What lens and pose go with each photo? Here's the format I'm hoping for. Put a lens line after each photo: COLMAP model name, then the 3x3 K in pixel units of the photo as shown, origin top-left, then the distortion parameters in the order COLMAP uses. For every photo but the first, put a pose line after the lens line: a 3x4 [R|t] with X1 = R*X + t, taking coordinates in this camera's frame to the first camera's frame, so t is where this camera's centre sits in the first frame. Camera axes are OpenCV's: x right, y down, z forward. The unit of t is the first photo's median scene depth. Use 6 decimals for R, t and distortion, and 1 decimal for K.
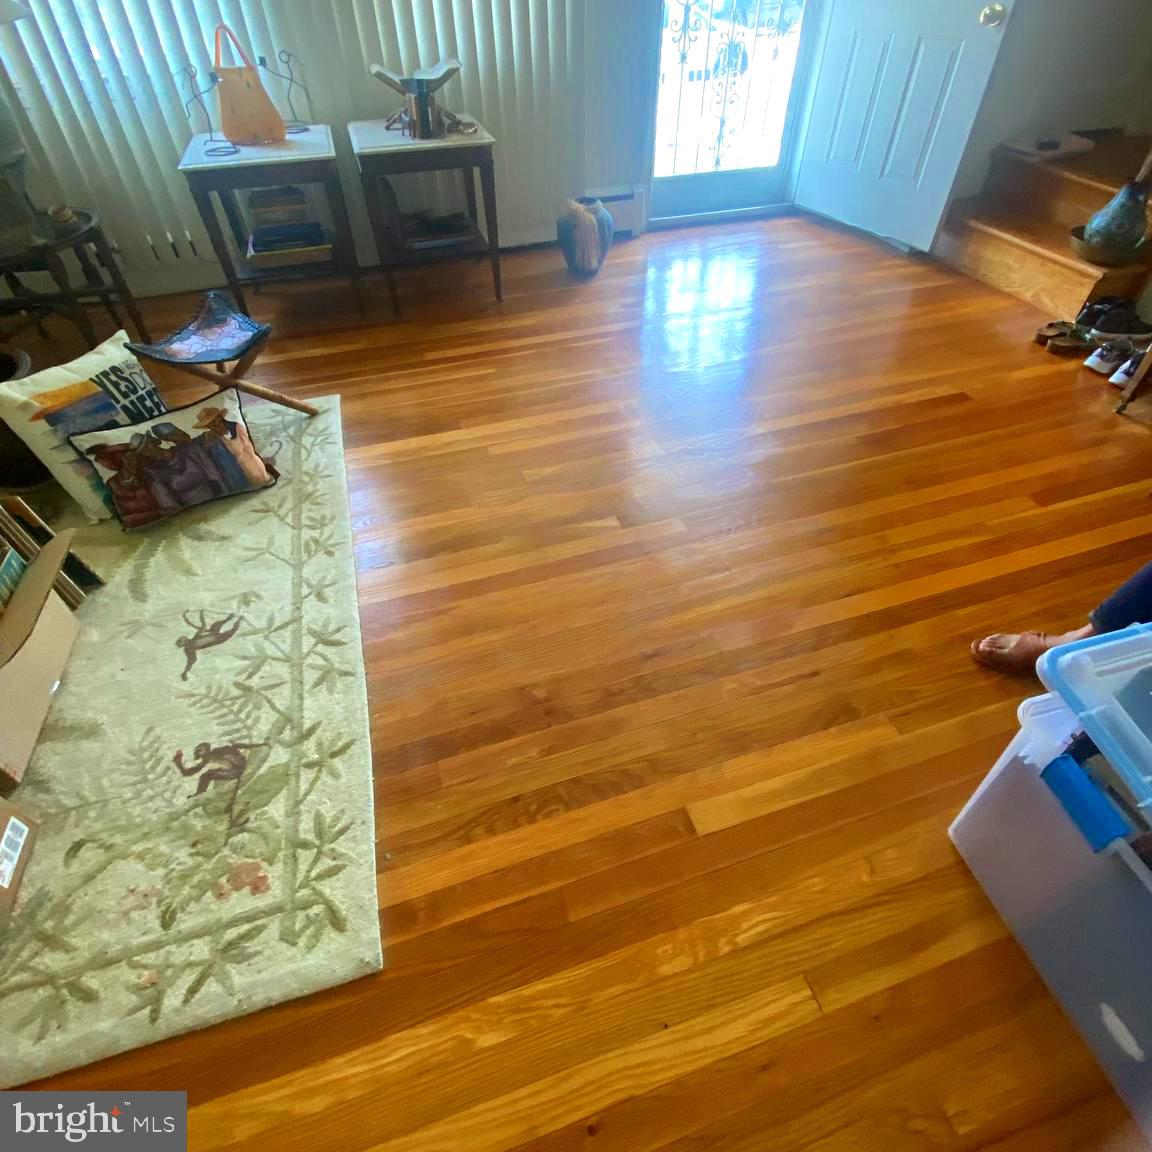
lens RADIAL K [[615.0, 0, 576.0], [0, 615.0, 576.0], [0, 0, 1]] dist [0.000546, -0.000240]
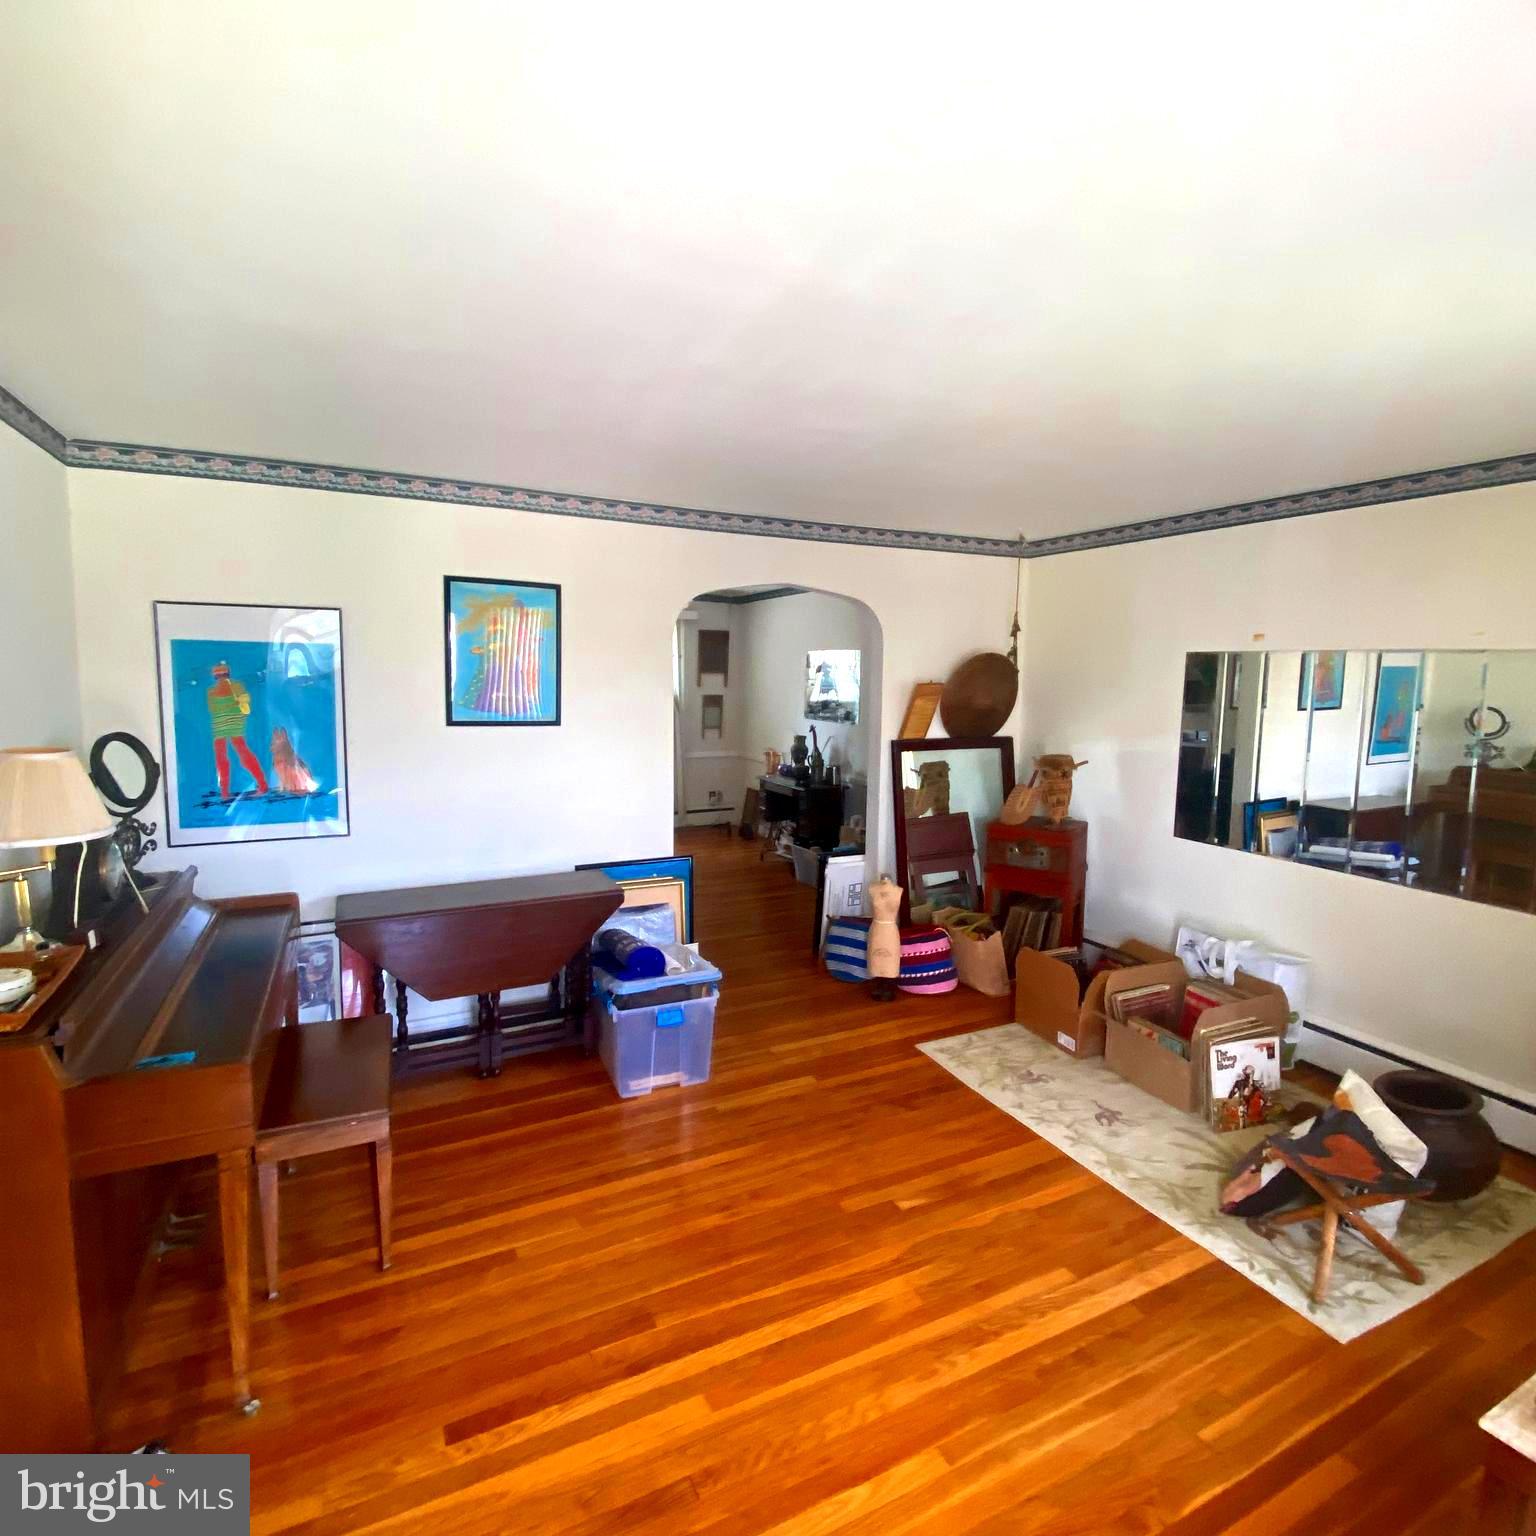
lens RADIAL K [[820.0, 0, 768.0], [0, 820.0, 768.0], [0, 0, 1]] dist [0.000546, -0.000240]
pose [[-0.988115, 0.017811, -0.152680, 0.583675], [-0.110294, 0.609691, 0.784928, -1.944135], [0.107067, 0.792439, -0.600481, 1.365002]]
